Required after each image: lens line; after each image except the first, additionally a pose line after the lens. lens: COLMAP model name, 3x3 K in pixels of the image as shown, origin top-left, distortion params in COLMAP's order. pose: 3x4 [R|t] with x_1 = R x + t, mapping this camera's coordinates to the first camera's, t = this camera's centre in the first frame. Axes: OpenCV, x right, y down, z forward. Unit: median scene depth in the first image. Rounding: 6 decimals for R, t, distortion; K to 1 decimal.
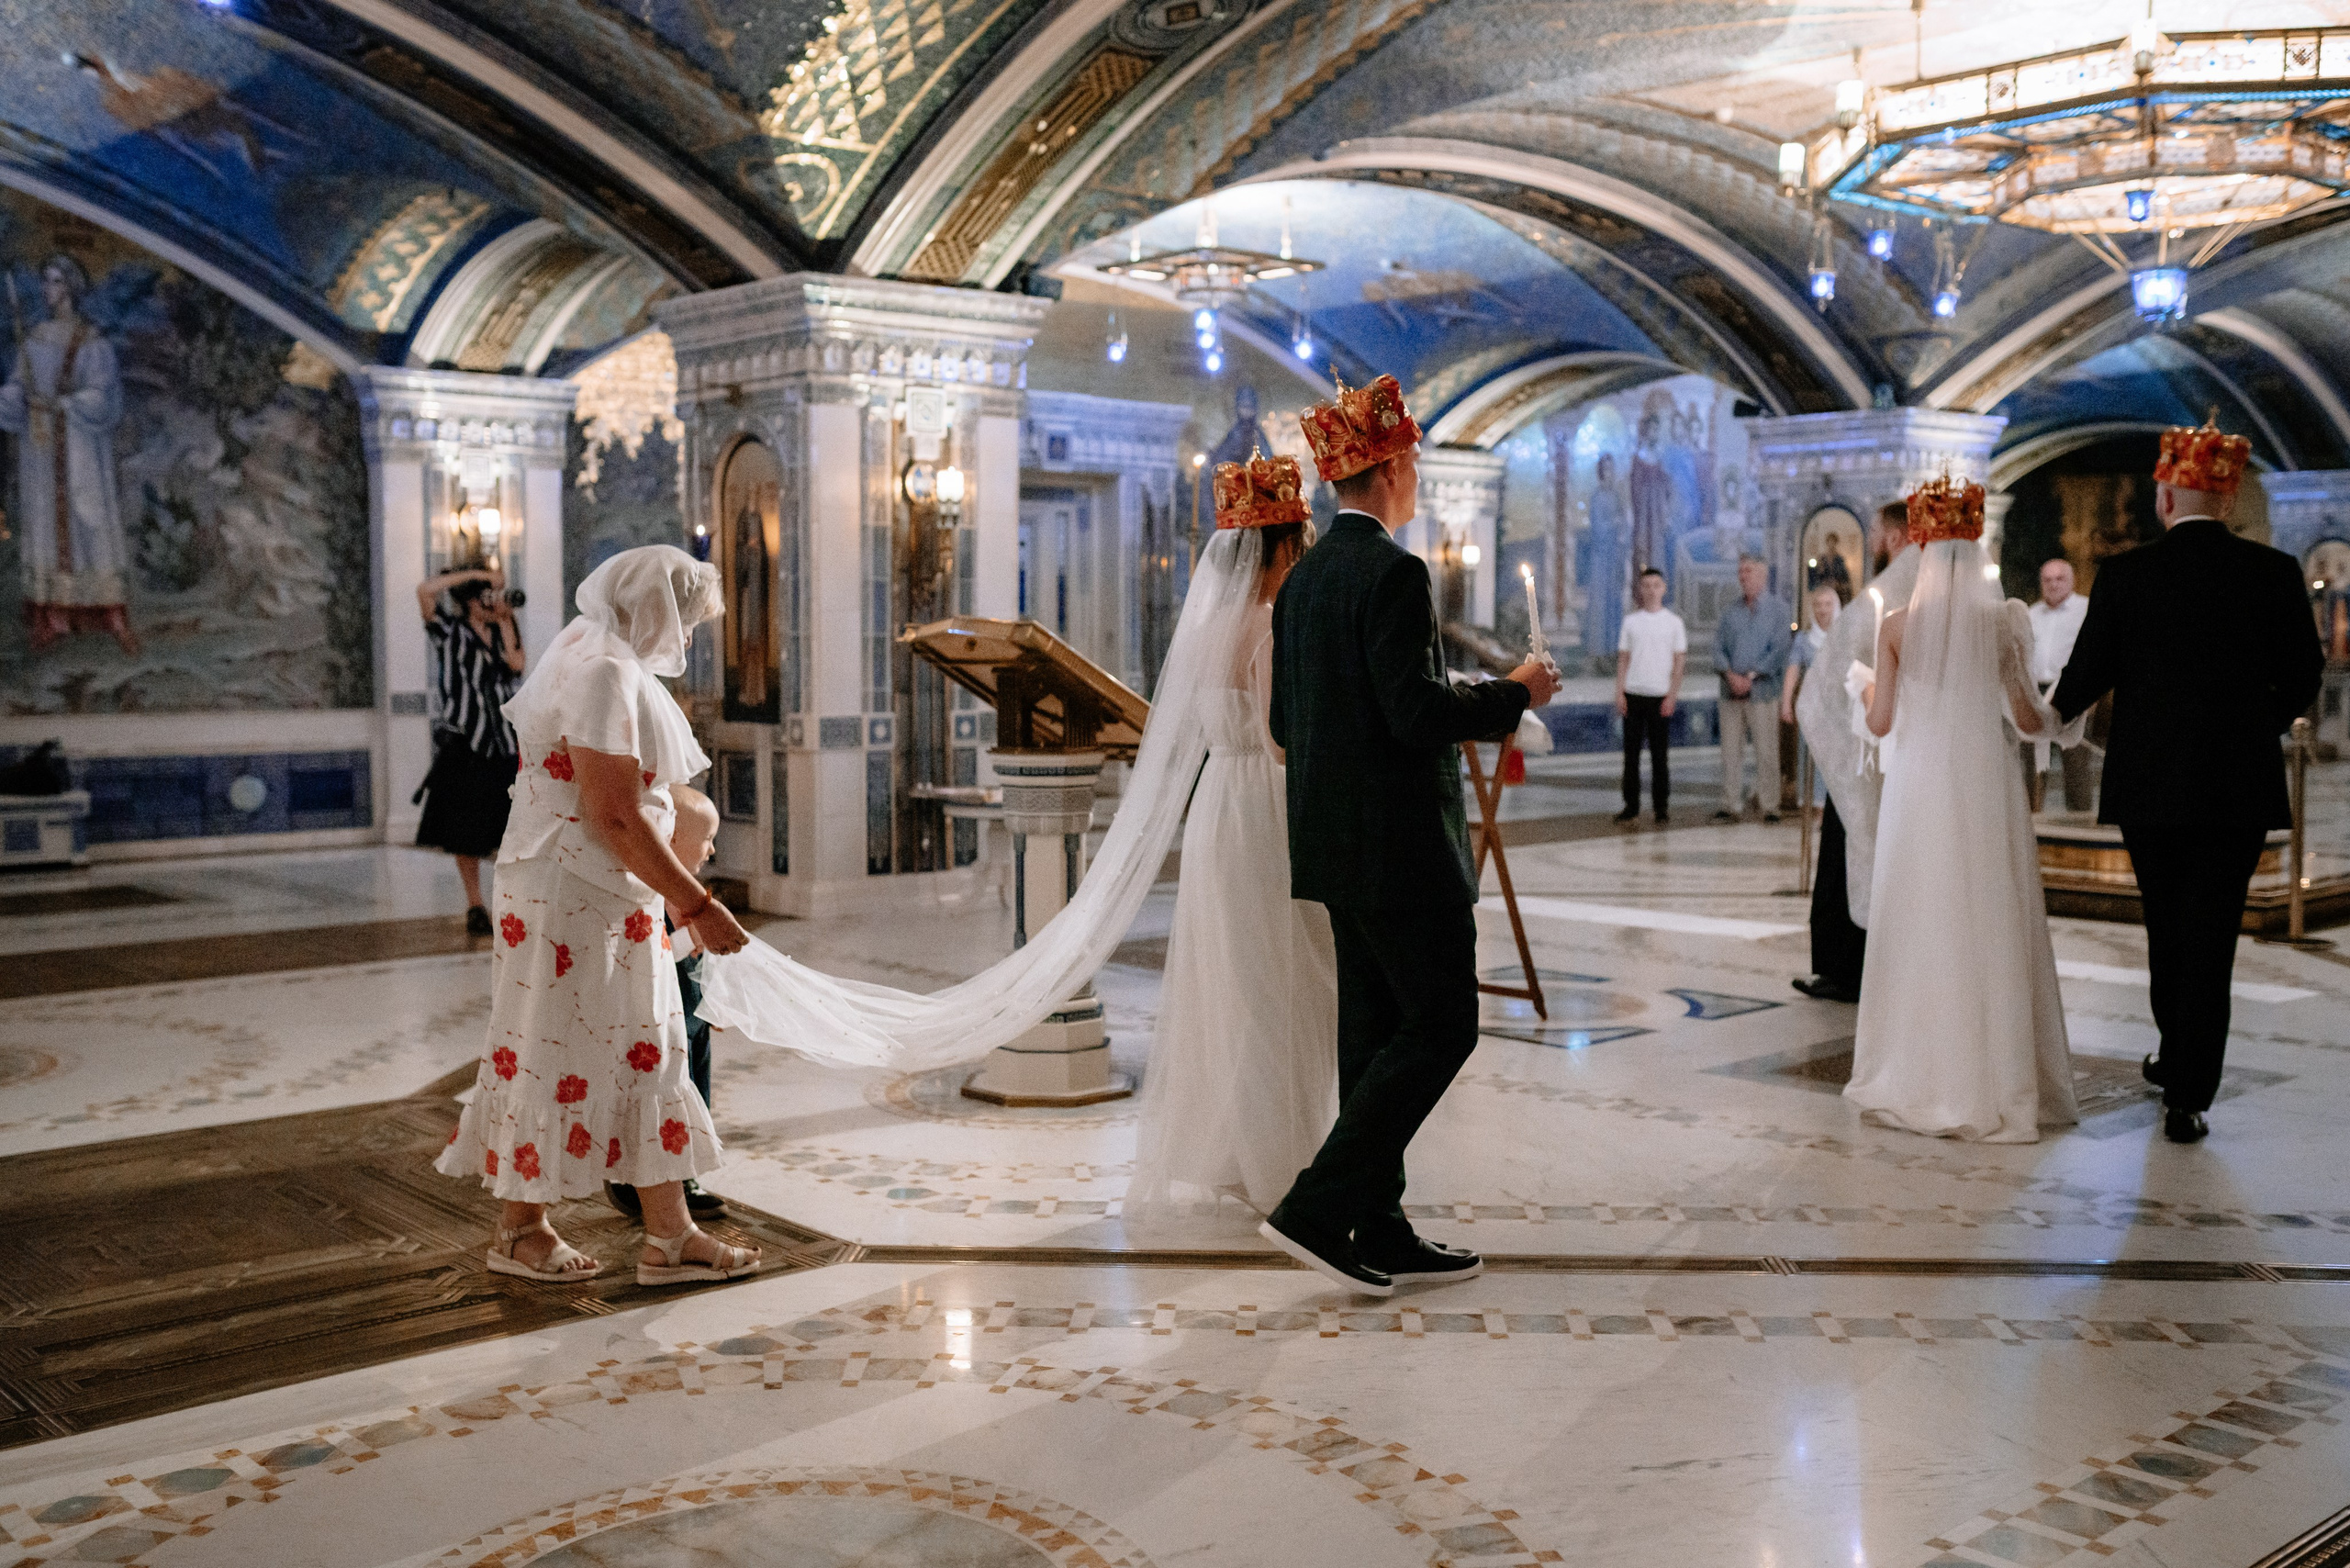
lens RADIAL K [[2250.8, 0, 1175.0], [0, 2250.8, 784.0], [0, 0, 1]] dist [-0.068711, 0.195160]
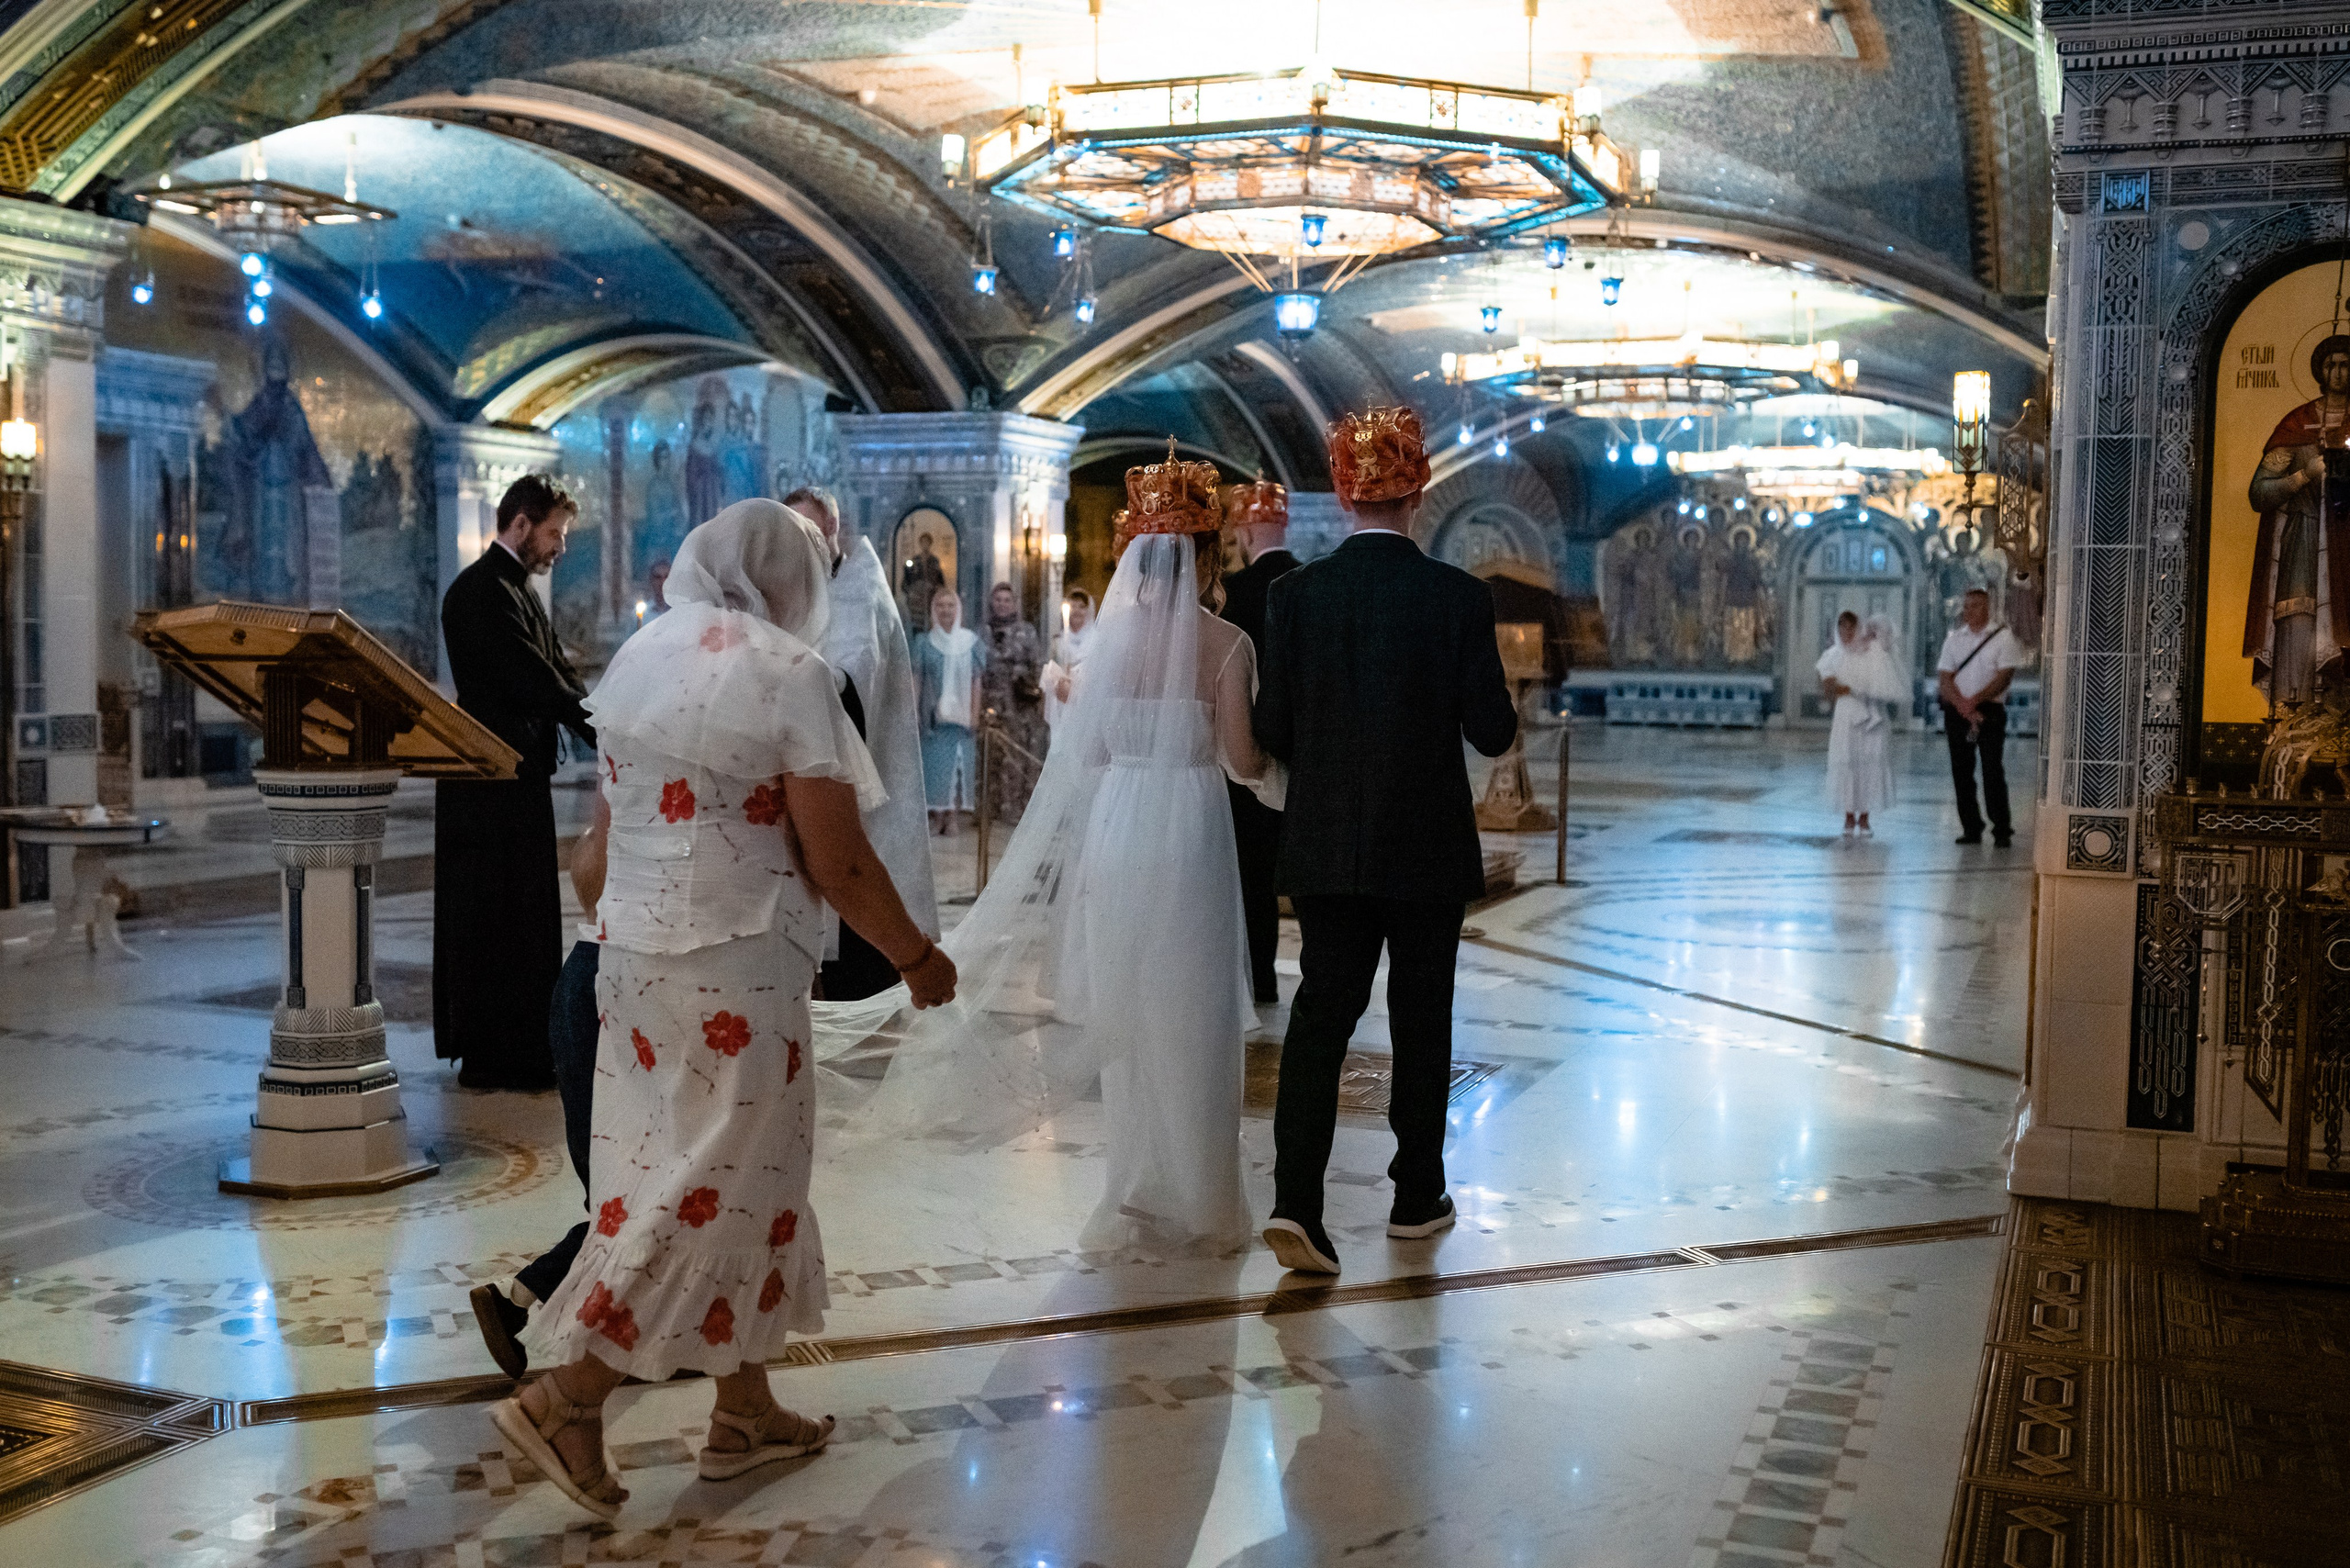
lens RADIAL K [[2299.3, 0, 1166.5], [0, 2299.3, 780.9], [0, 0, 1]] dist [0.011817, -0.037304]
pose [[0.899513, -0.011778, 0.436735, -0.072184], [0.012606, 0.999920, 0.001003, -0.002999], [-0.436712, 0.004603, 0.899590, 0.048951]]
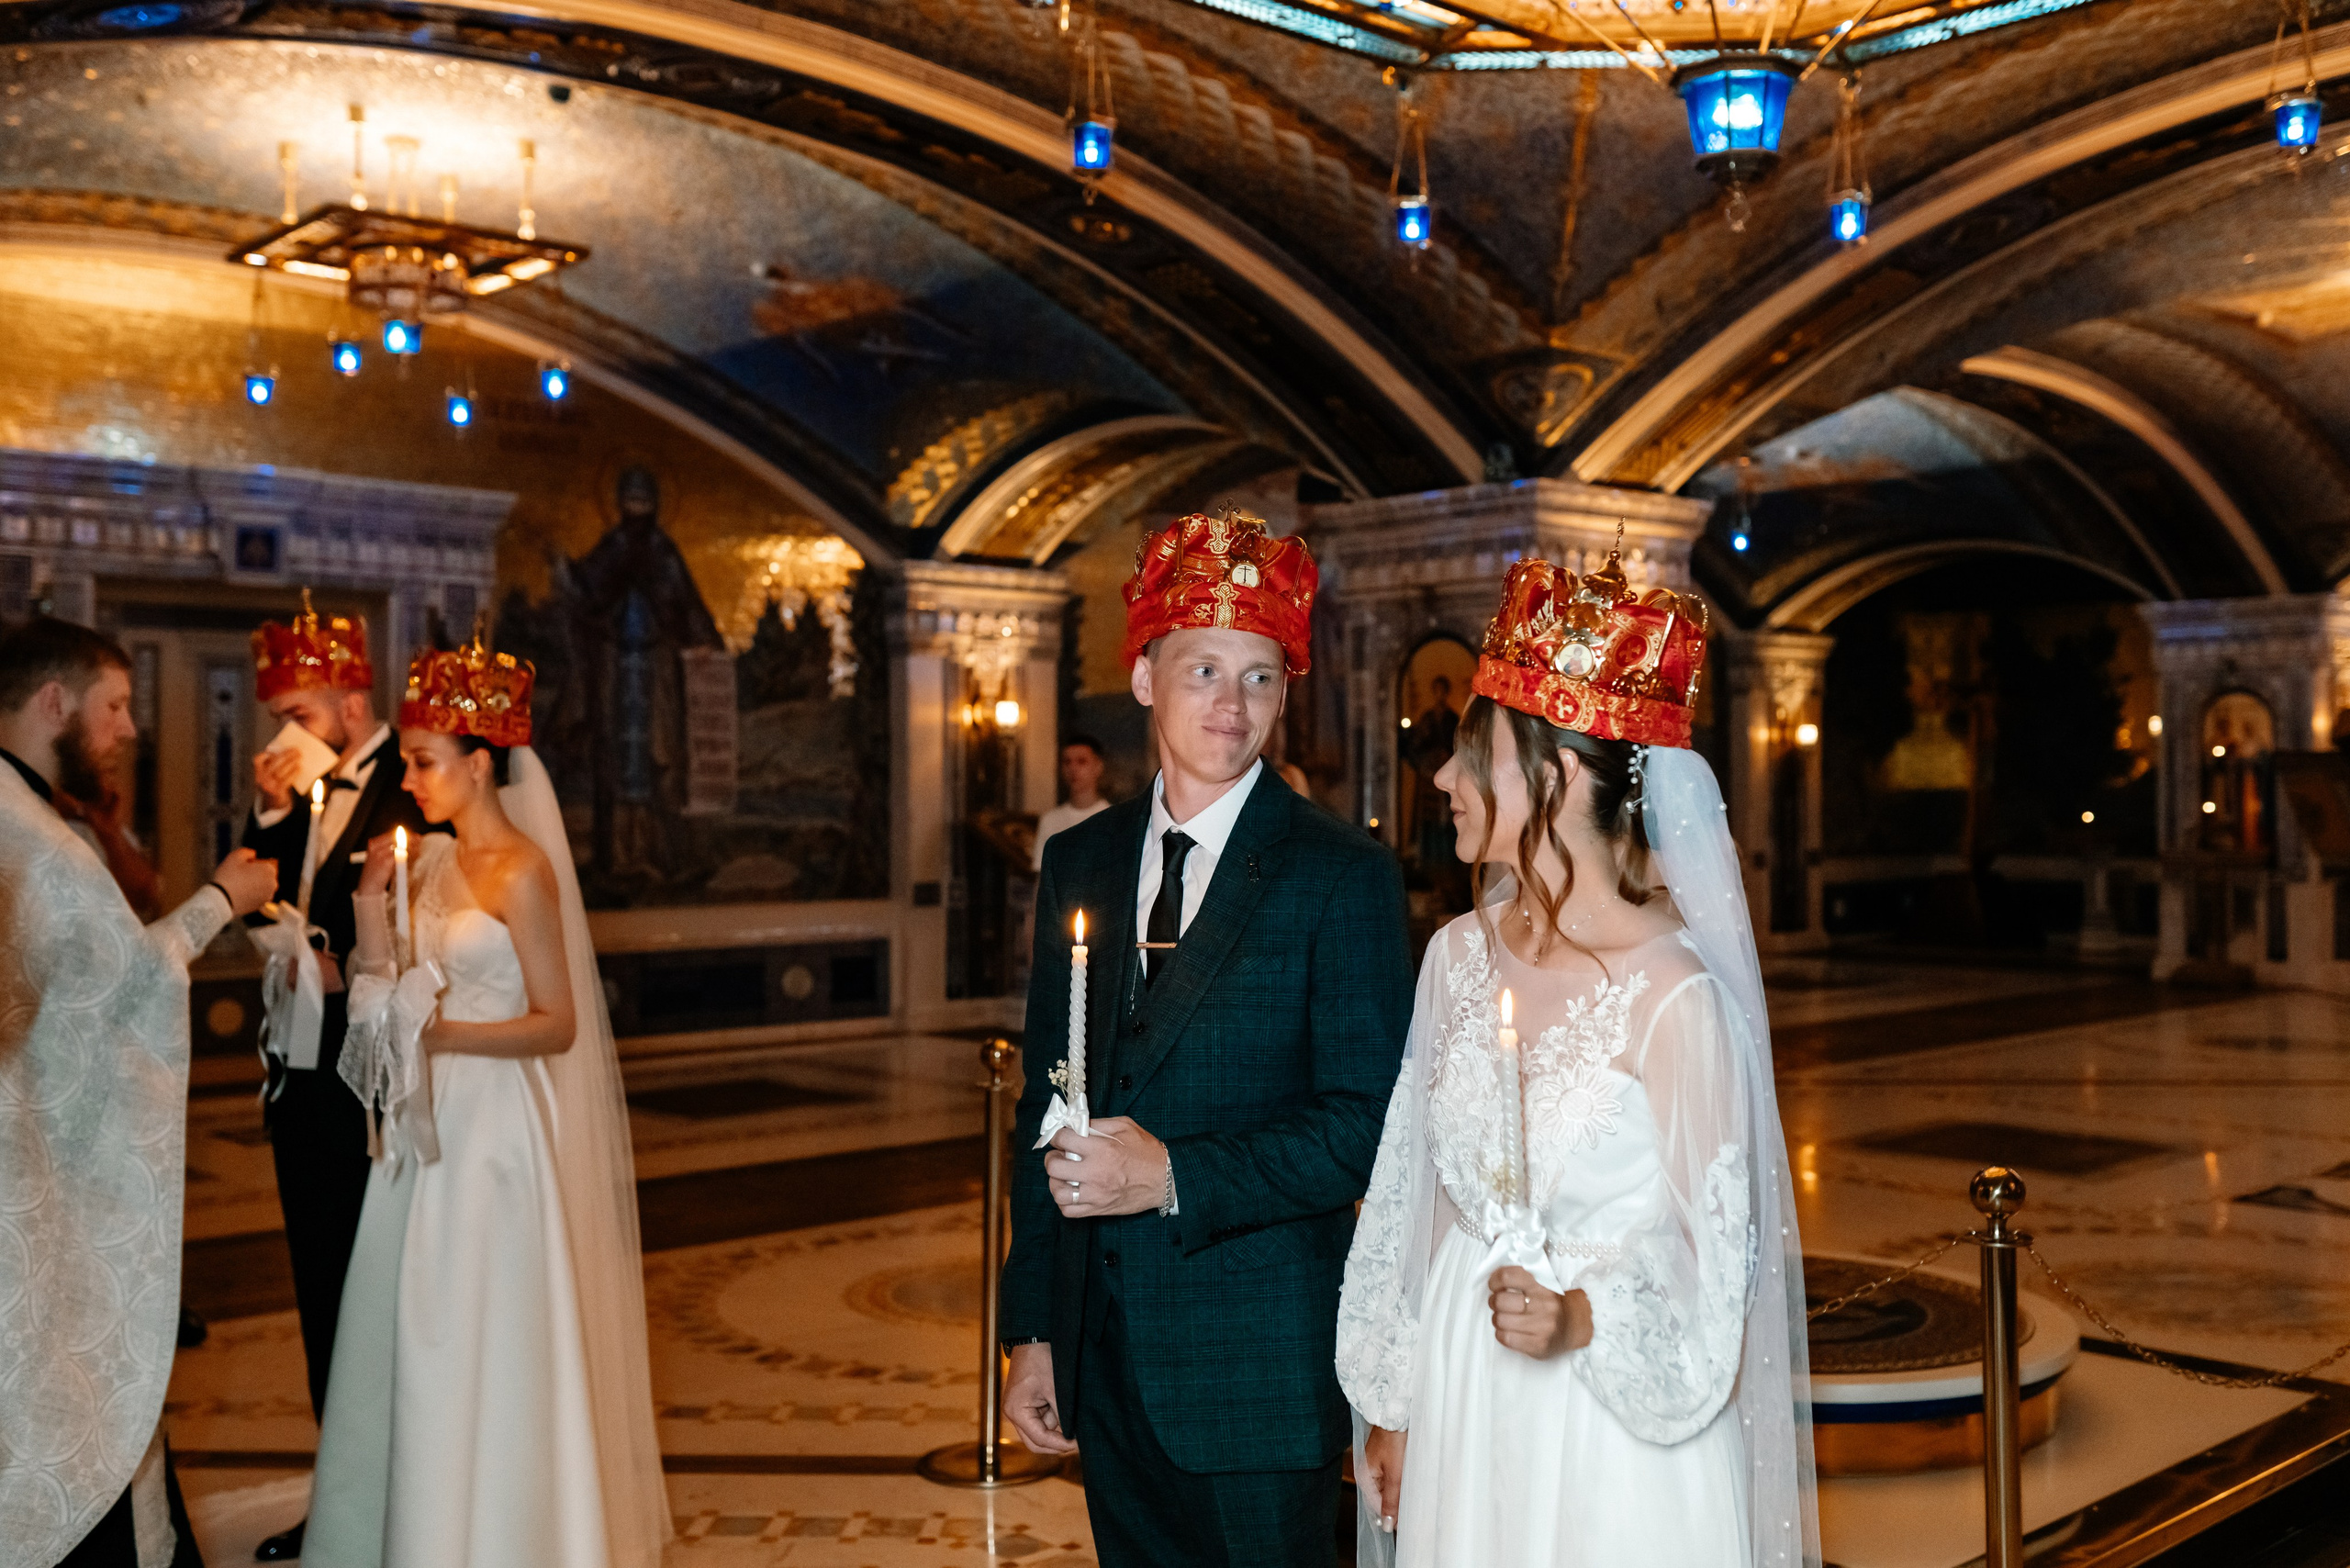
lens RADIAL K [[2250.8, 0, 1175.0], [0, 2250.8, 784.0], [0, 0, 1]] dist [-0.068711, 0.195160]
pose [[0.999884, -0.001782, 0.015116, 0.264100], [0.002866, 0.997401, -0.071988, -0.045176], [-0.014949, 0.072023, 0.997291, 0.461115]]
